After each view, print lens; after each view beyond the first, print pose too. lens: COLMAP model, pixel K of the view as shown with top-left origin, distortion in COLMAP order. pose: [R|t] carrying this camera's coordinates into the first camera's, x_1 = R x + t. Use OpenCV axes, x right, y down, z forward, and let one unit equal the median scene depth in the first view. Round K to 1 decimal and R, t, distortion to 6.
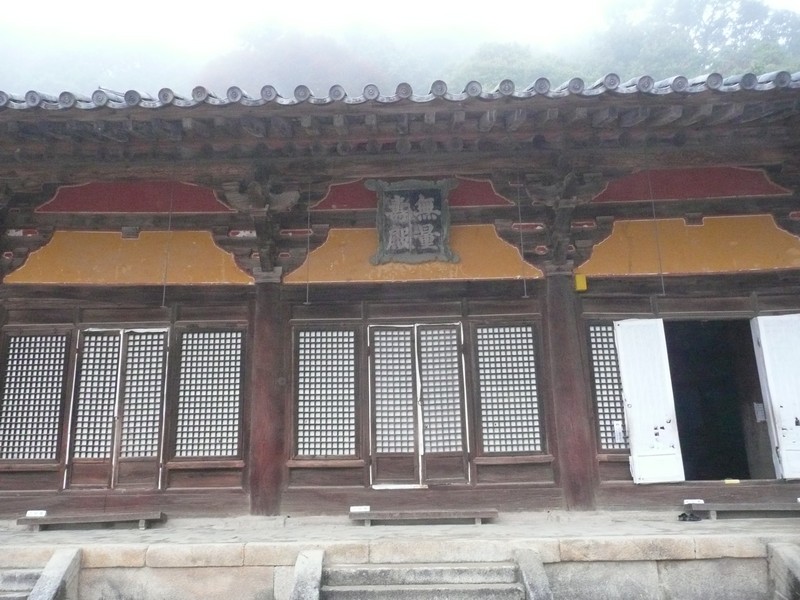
lens RADIAL K [[680.9, 0, 400.6], [0, 680.9, 297.8], [0, 0, 1]] dist [-0.031547, 0.048808]
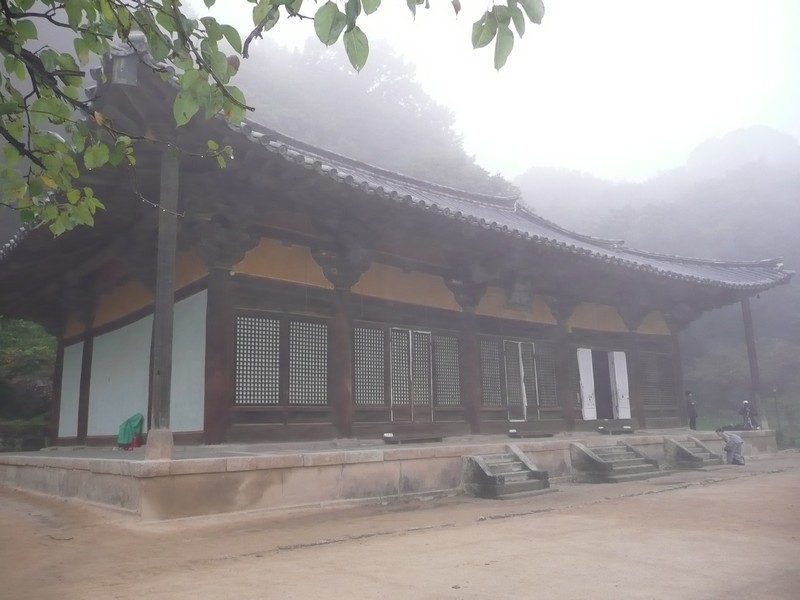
lens RADIAL K [[680.9, 0, 396.1], [0, 680.9, 301.4], [0, 0, 1]] dist [-0.031547, 0.048808]
pose [[0.736941, 0.122907, 0.664689, -1.572568], [-0.168304, 0.985726, 0.004330, -0.026034], [-0.654669, -0.115061, 0.747108, -0.247555]]
